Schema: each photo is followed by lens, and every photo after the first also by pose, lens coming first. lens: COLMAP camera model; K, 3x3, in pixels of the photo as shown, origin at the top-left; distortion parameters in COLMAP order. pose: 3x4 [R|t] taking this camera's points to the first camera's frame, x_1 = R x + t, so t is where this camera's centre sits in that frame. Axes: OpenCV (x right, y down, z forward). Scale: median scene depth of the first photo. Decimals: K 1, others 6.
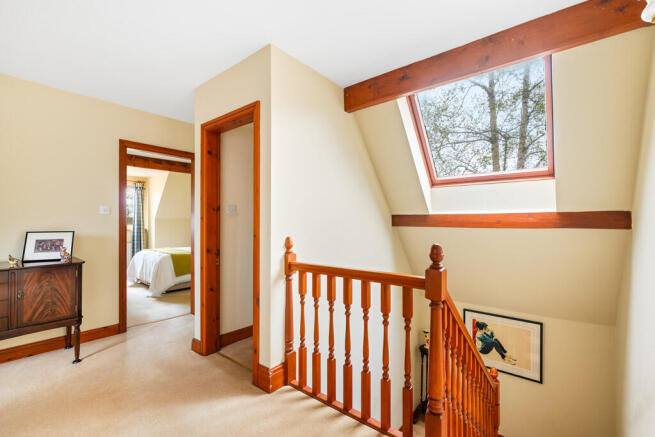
lens RADIAL K [[290.1, 0, 329.1], [0, 290.1, 222.4], [0, 0, 1]] dist [-0.004469, -0.001202]
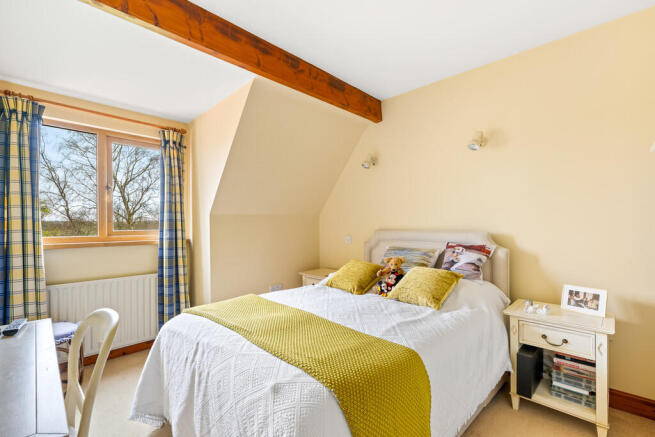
lens RADIAL K [[290.1, 0, 326.0], [0, 290.1, 221.8], [0, 0, 1]] dist [-0.004469, -0.001202]
pose [[0.996061, -0.004734, -0.088539, -0.398599], [0.004990, 0.999984, 0.002673, -0.002818], [0.088525, -0.003105, 0.996069, 0.600723]]
